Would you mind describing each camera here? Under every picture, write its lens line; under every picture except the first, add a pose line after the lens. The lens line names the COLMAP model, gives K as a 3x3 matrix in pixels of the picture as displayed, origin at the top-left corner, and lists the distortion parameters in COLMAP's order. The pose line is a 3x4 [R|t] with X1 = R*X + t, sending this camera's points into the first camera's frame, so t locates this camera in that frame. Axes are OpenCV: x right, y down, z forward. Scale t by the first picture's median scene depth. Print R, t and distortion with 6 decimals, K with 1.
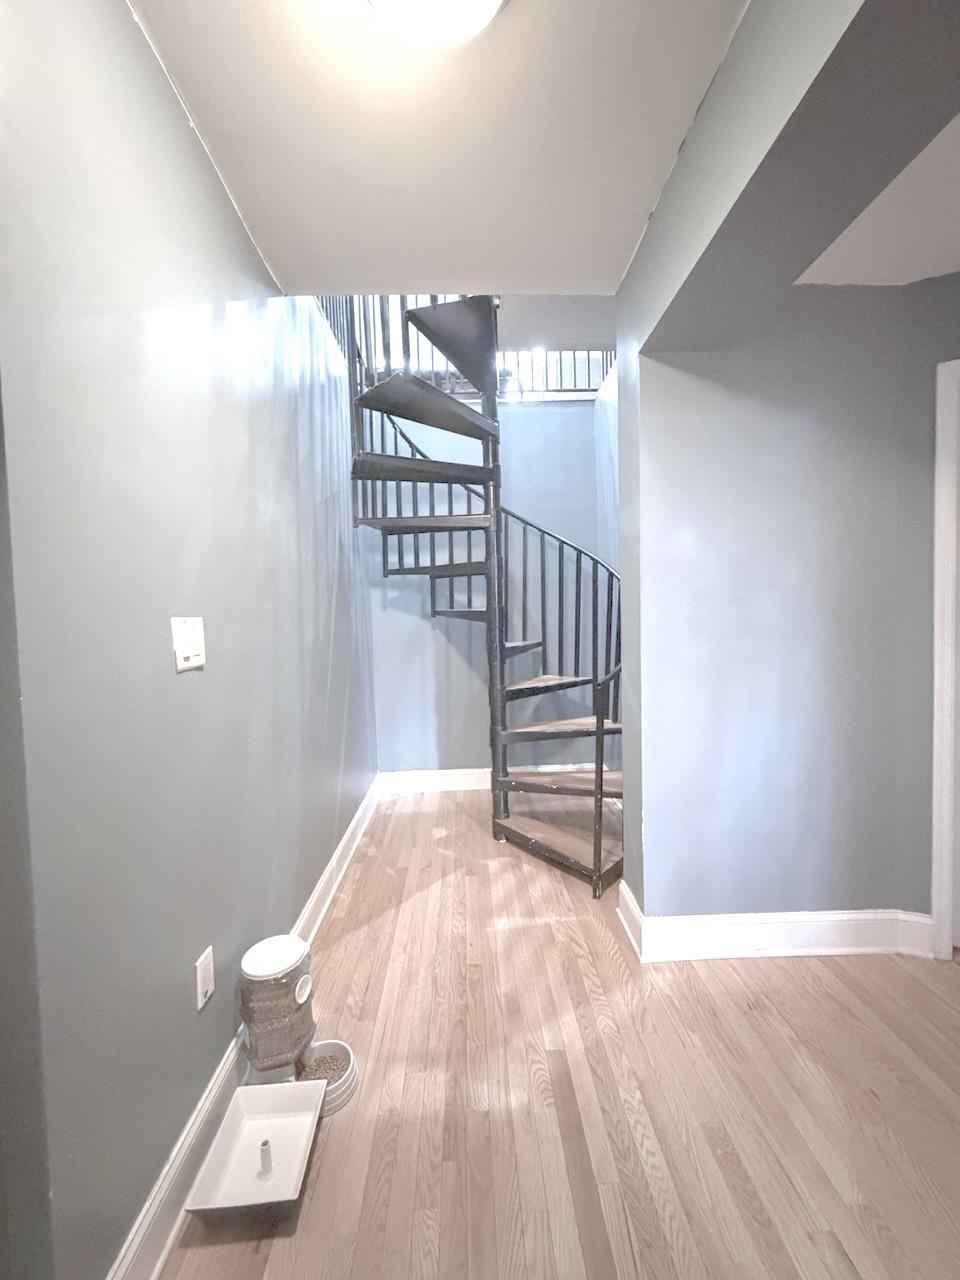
lens RADIAL K [[512.8, 0, 478.4], [0, 512.8, 637.8], [0, 0, 1]] dist [0.001529, -0.000079]
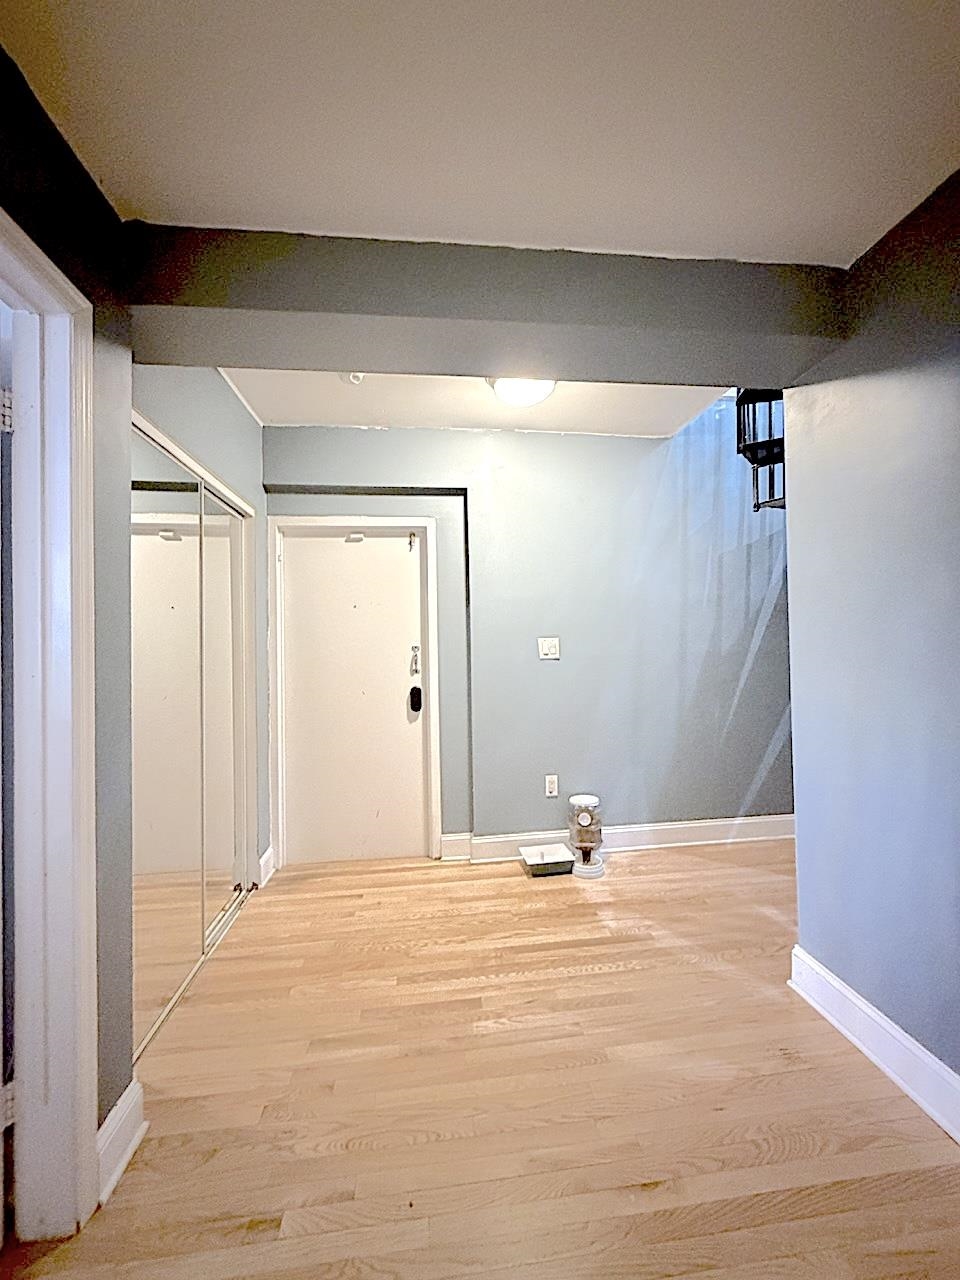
lens RADIAL K [[512.8, 0, 486.9], [0, 512.8, 634.0], [0, 0, 1]] dist [0.001529, -0.000079]
pose [[0.109648, 0.017268, -0.993821, 1.009297], [-0.035336, 0.999285, 0.013464, -0.044578], [0.993342, 0.033641, 0.110179, 0.218497]]
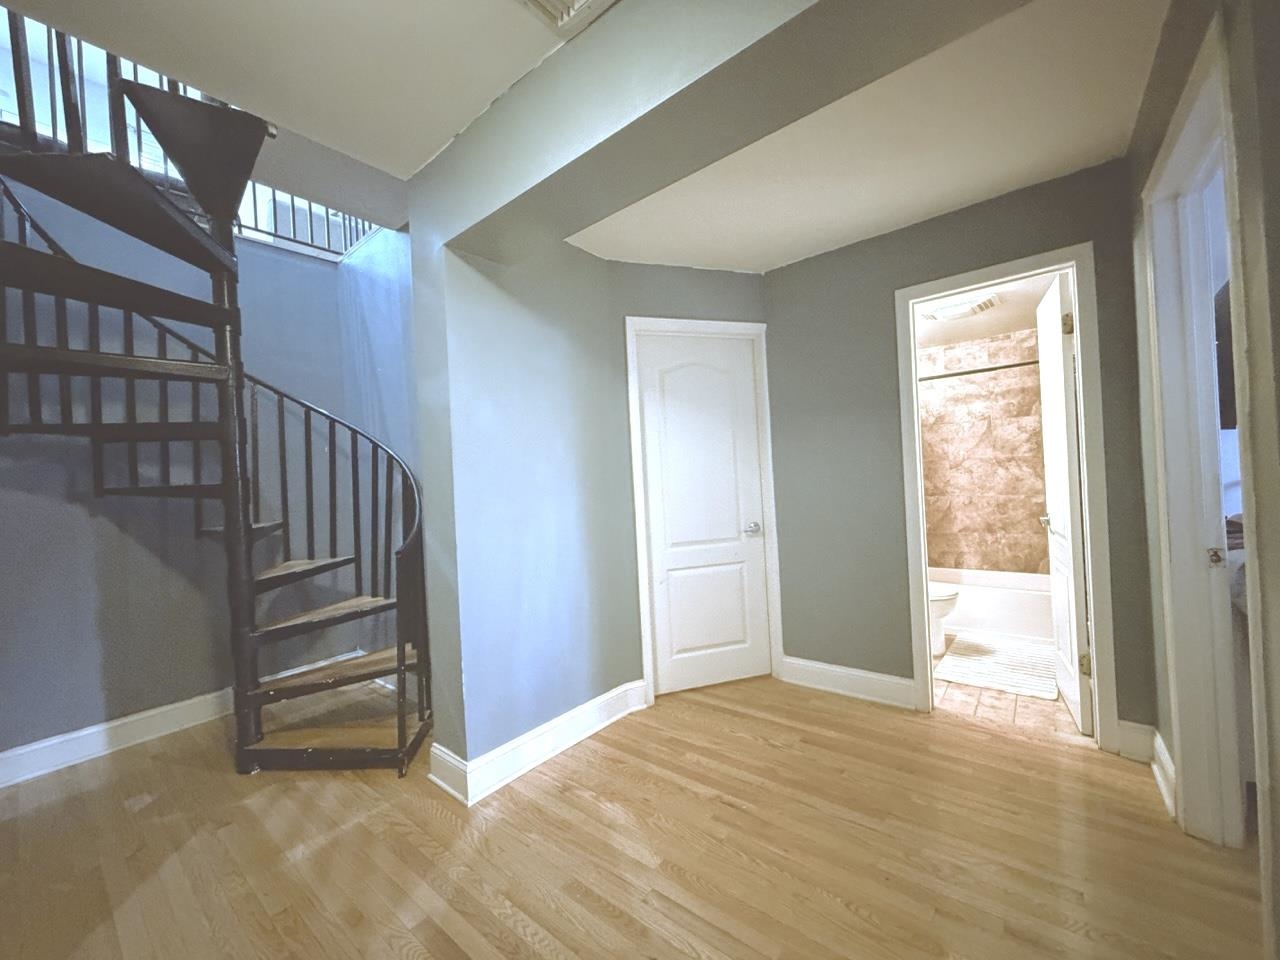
lens RADIAL K [[512.8, 0, 639.2], [0, 512.8, 484.9], [0, 0, 1]] dist [0.001529, -0.000079]
pose [[0.656769, -0.015725, 0.753928, -0.194188], [0.066511, 0.997094, -0.037144, 0.024976], [-0.751153, 0.074540, 0.655906, -0.008772]]
